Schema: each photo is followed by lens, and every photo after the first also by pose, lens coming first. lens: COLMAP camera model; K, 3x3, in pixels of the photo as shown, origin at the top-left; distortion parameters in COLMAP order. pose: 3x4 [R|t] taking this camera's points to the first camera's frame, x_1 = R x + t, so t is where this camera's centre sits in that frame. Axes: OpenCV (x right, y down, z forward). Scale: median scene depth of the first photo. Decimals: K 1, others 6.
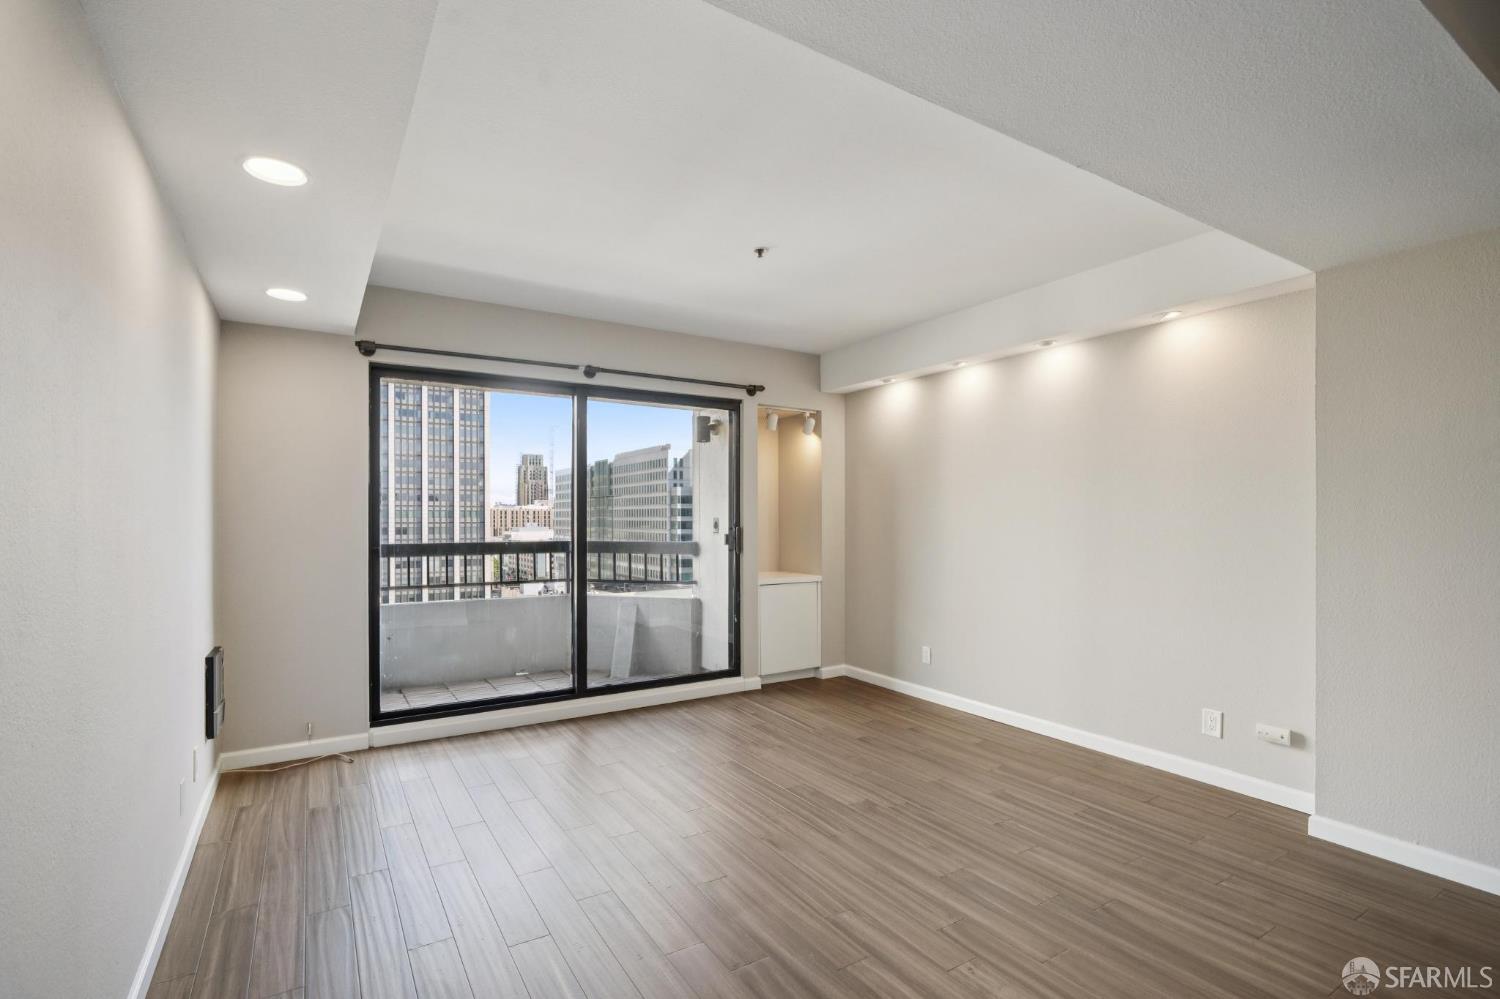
lens RADIAL K [[683.0, 0, 707.7], [0, 683.0, 519.0], [0, 0, 1]] dist [-0.016819, -0.000082]
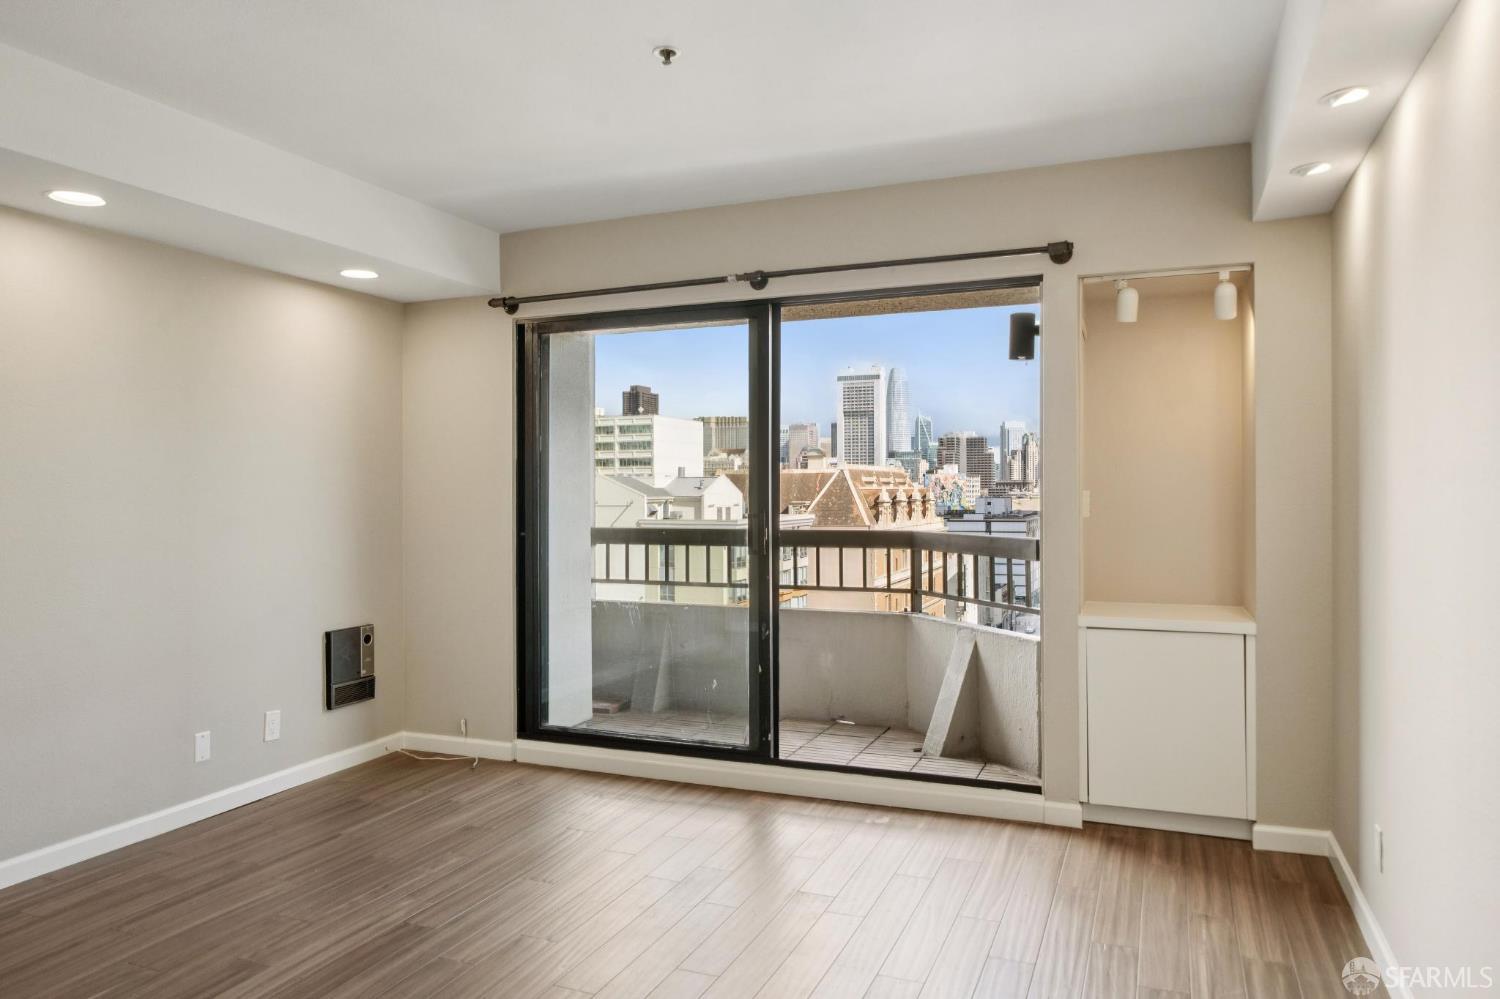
lens RADIAL K [[1010.1, 0, 734.6], [0, 1010.1, 494.5], [0, 0, 1]] dist [0.002904, -0.001391]
pose [[0.598550, -0.000728, -0.801085, 0.608361], [0.004055, 0.999990, 0.002122, -0.006772], [0.801076, -0.004518, 0.598546, 0.381870]]
